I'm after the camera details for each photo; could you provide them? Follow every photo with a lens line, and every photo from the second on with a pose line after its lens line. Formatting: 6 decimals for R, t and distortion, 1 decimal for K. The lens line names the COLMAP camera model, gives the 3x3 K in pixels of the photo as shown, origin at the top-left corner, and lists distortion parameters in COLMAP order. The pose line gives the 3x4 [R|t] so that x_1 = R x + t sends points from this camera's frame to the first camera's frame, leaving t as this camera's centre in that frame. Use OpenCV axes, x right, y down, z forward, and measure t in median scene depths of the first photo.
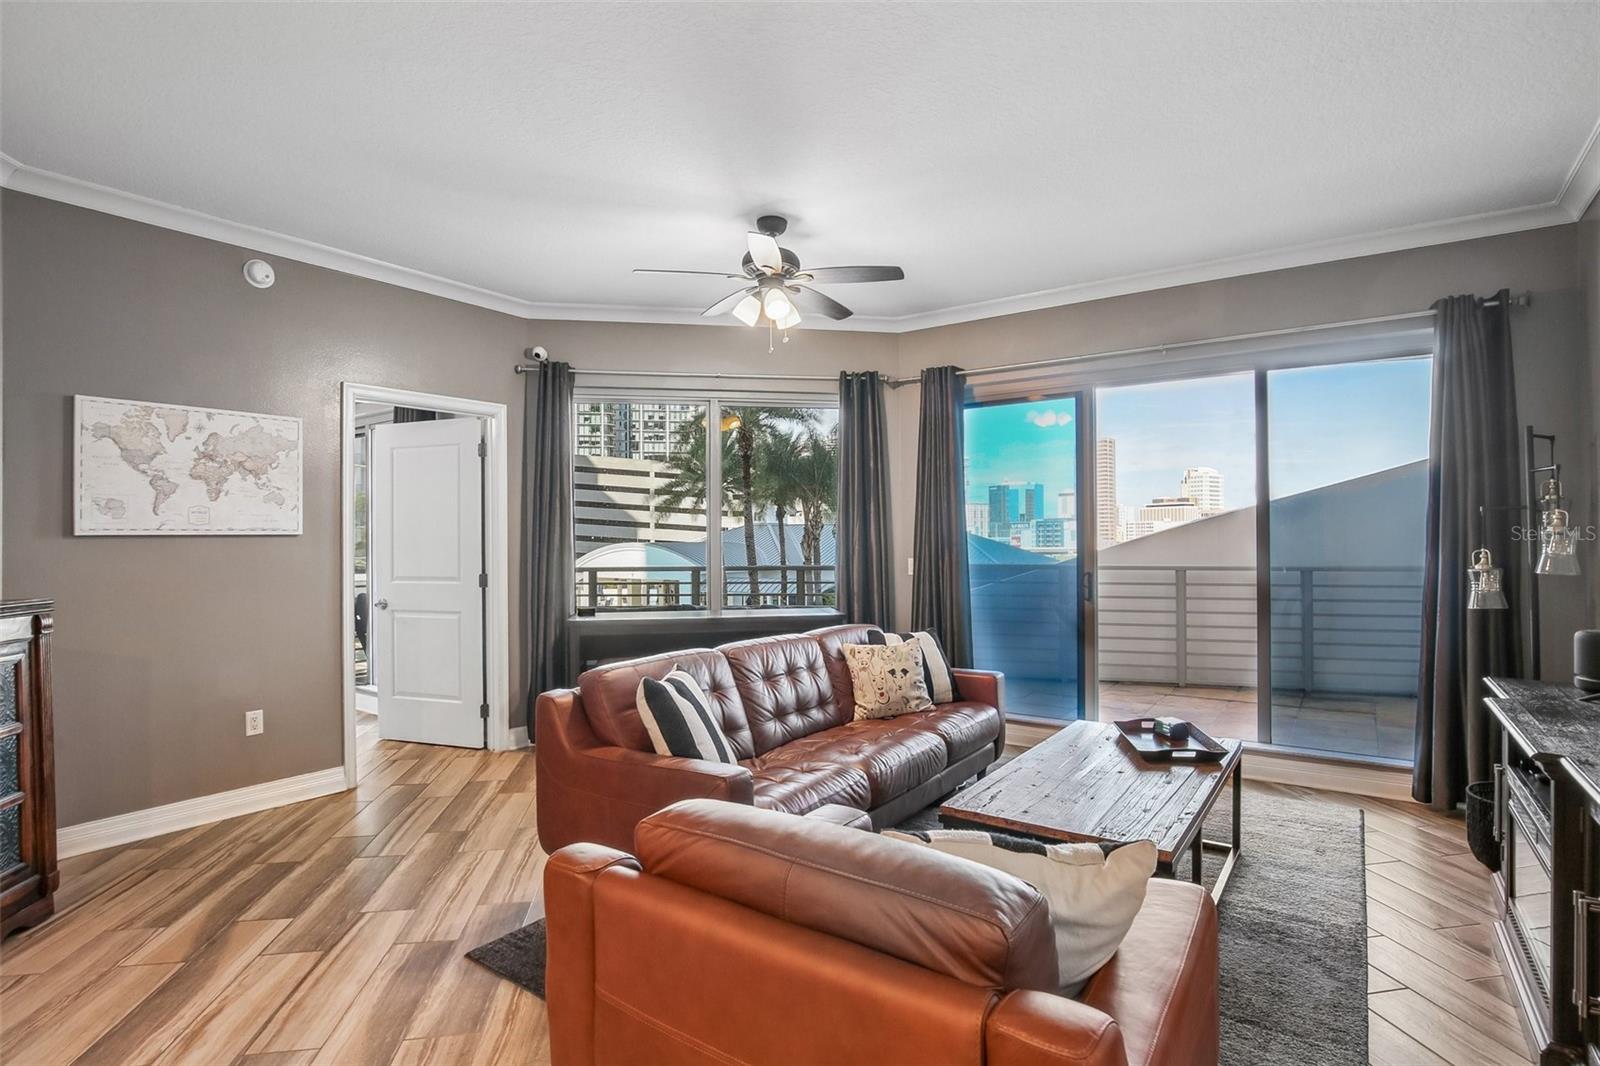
lens RADIAL K [[795.4, 0, 800.0], [0, 795.4, 533.0], [0, 0, 1]] dist [-0.029472, 0.000504]
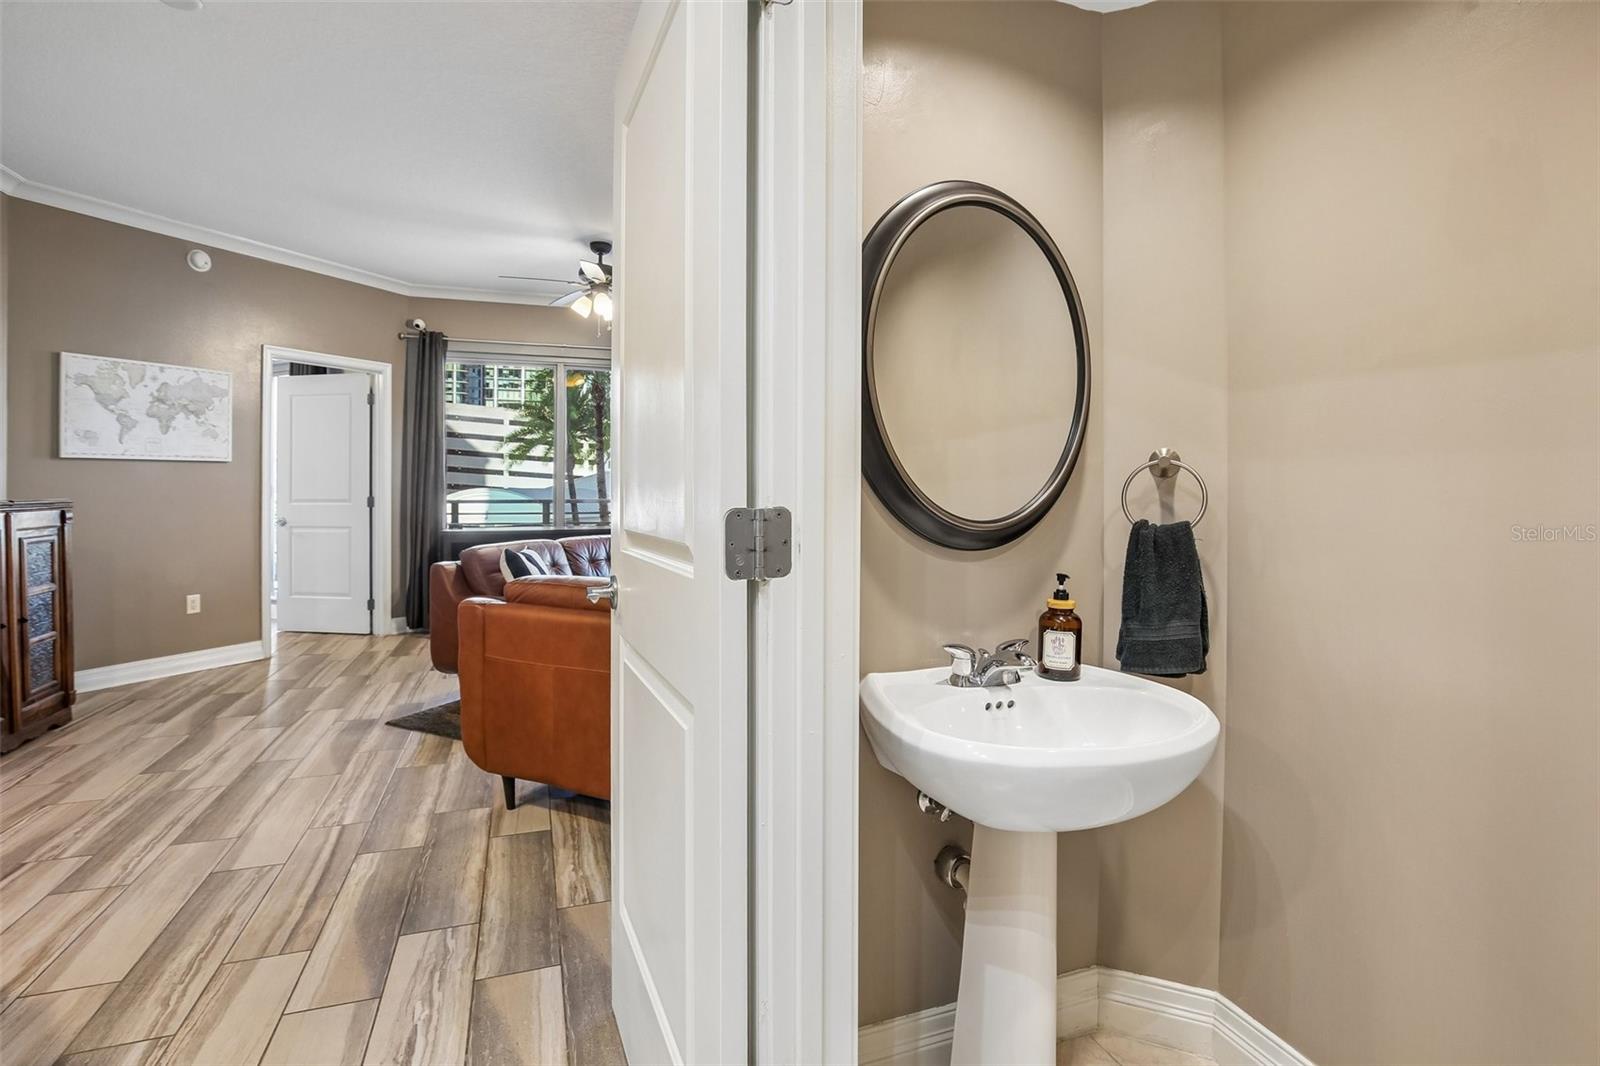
lens RADIAL K [[766.0, 0, 785.7], [0, 766.0, 477.8], [0, 0, 1]] dist [-0.025739, -0.000434]
pose [[0.985973, 0.008374, 0.166696, 0.069639], [-0.007285, 0.999948, -0.007143, 0.033450], [-0.166747, 0.005828, 0.985982, -0.415682]]
